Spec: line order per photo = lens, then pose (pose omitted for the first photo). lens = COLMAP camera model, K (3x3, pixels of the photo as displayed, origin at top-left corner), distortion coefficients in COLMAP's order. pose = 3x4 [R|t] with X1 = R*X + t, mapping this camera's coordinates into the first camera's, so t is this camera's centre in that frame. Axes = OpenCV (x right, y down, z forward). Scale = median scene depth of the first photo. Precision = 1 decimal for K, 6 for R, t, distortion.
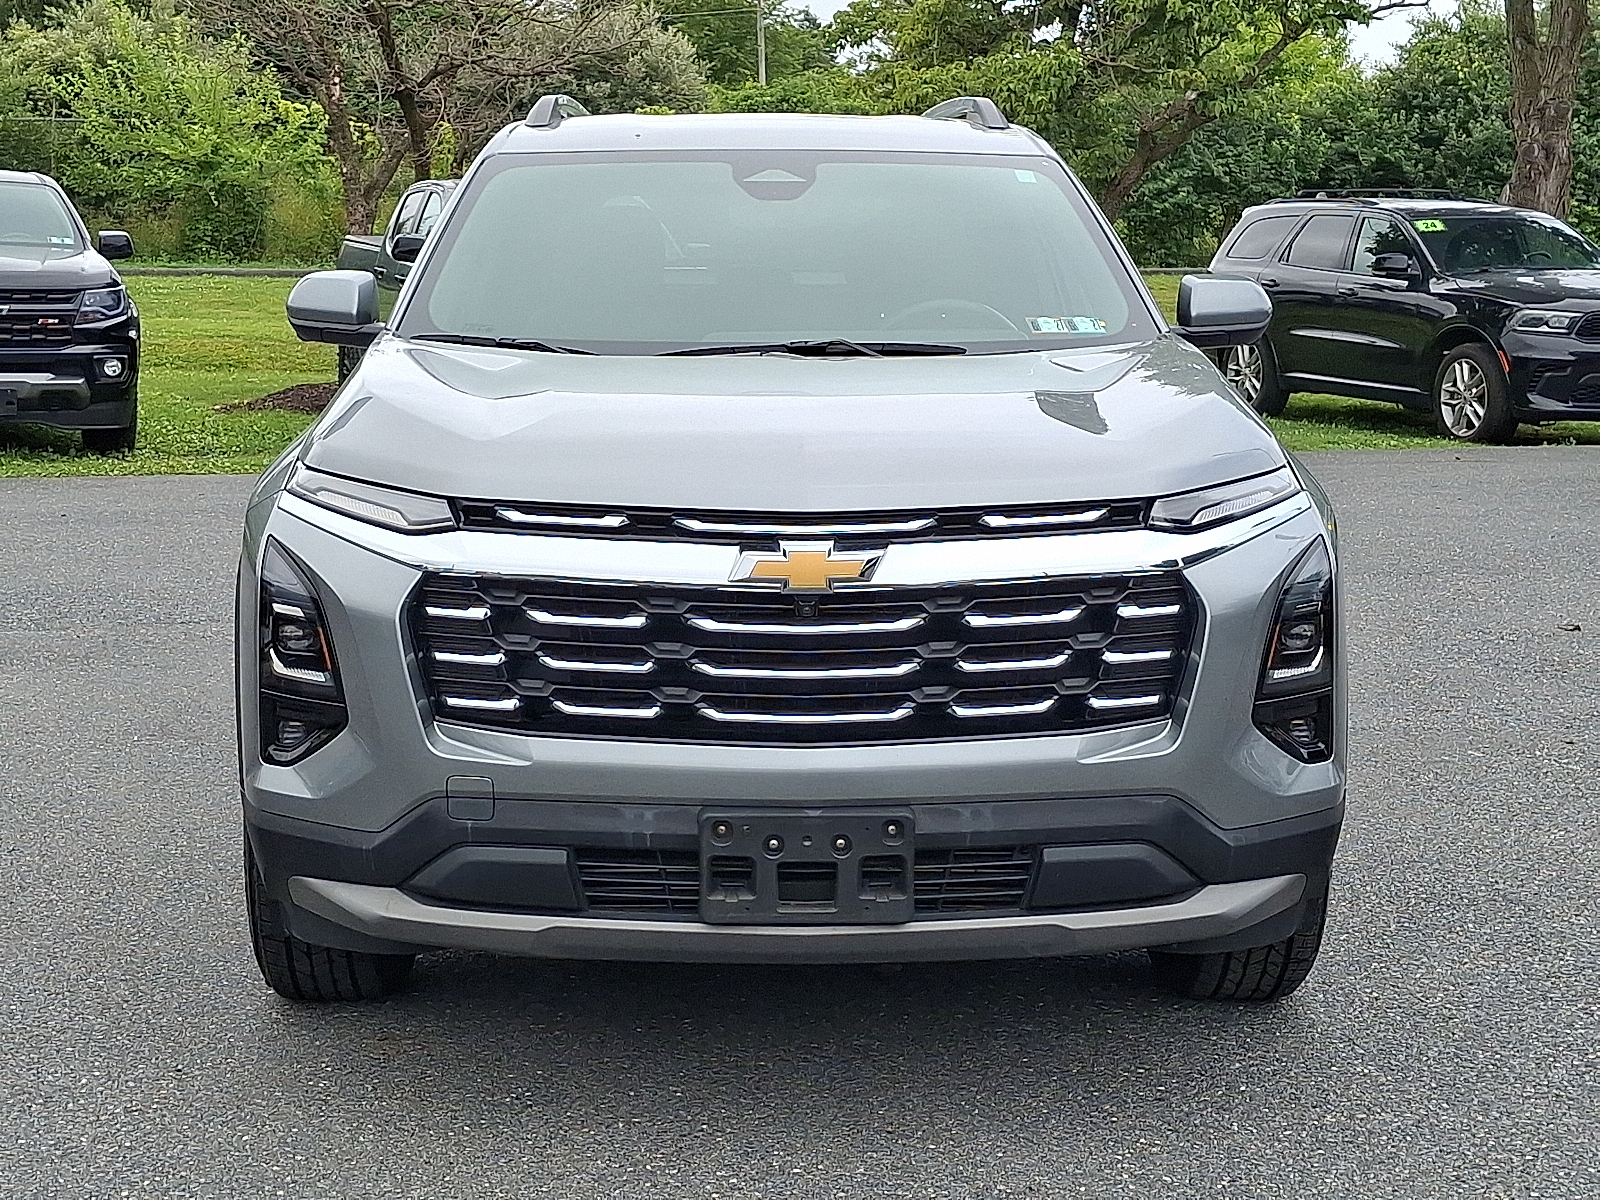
lens RADIAL K [[1457.7, 0, 800.1], [0, 1457.7, 576.0], [0, 0, 1]] dist [0.009209, -0.000396]
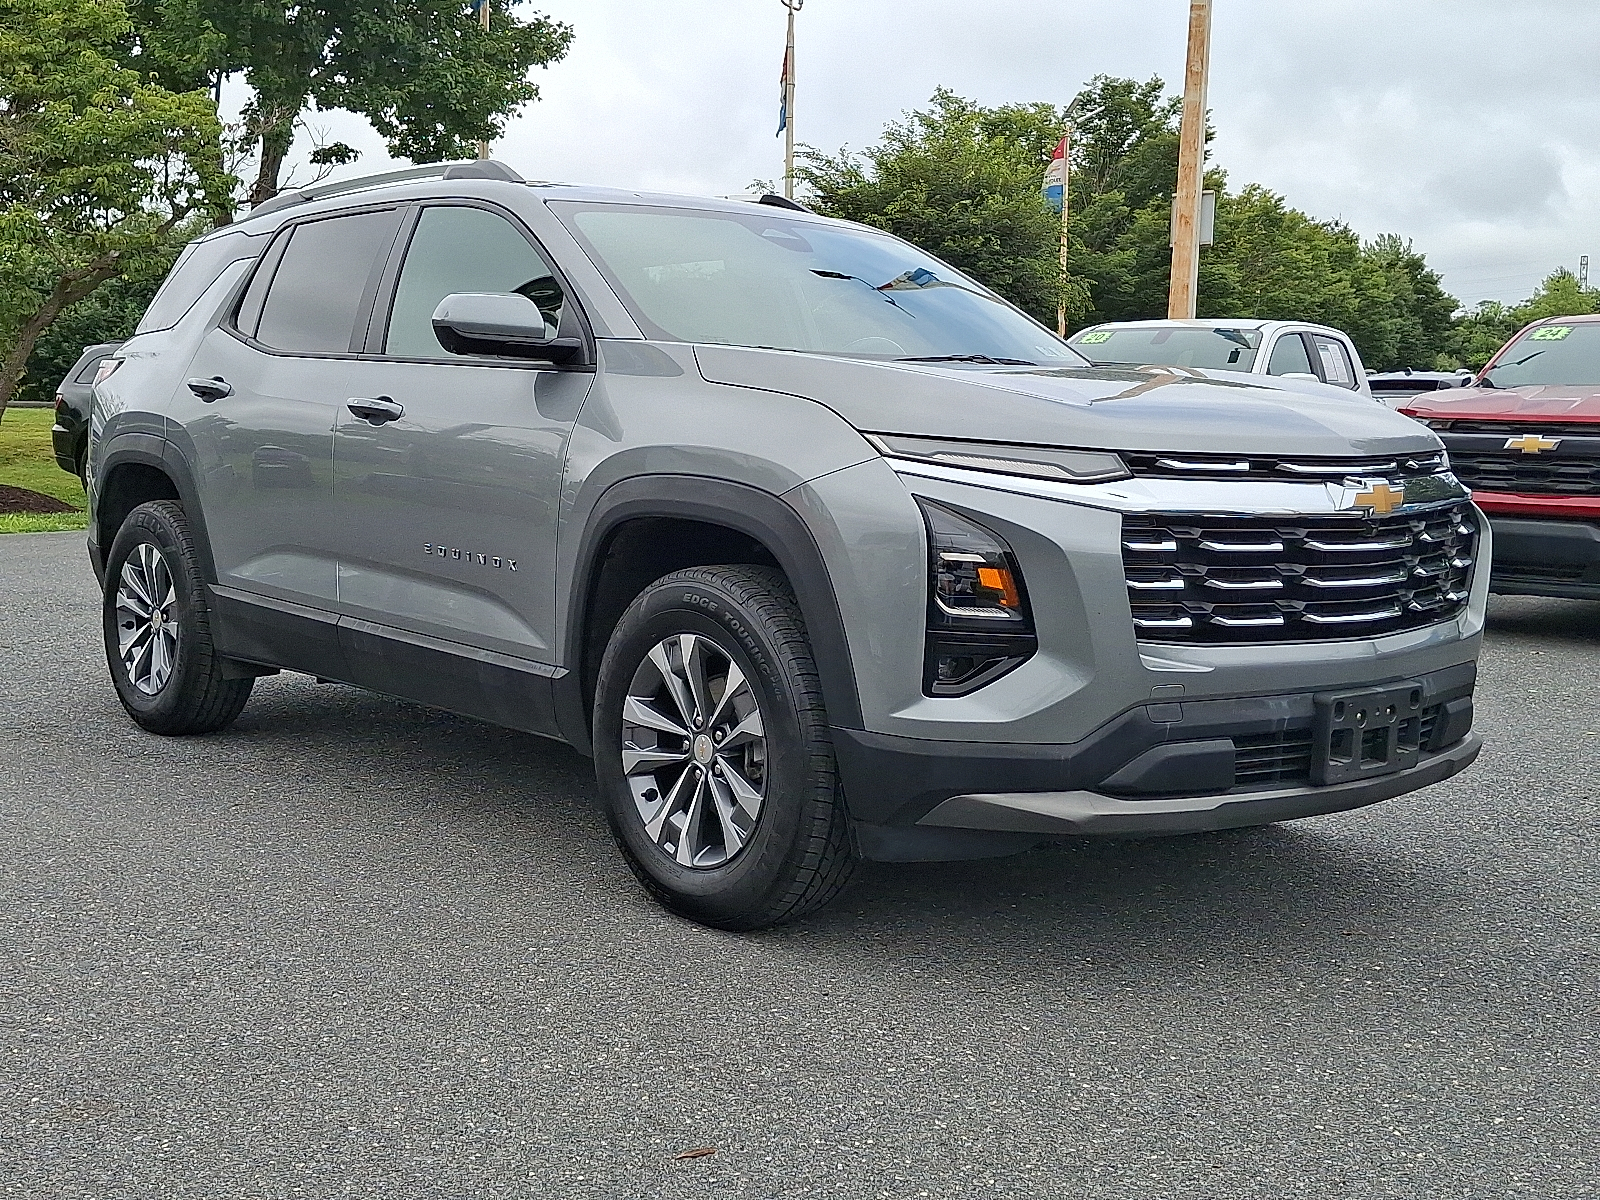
lens RADIAL K [[1457.7, 0, 800.1], [0, 1457.7, 576.0], [0, 0, 1]] dist [0.009209, -0.000396]
pose [[0.908267, -0.057978, 0.414355, -0.974584], [0.056198, 0.998283, 0.016497, 0.012926], [-0.414600, 0.008302, 0.909966, 0.045115]]
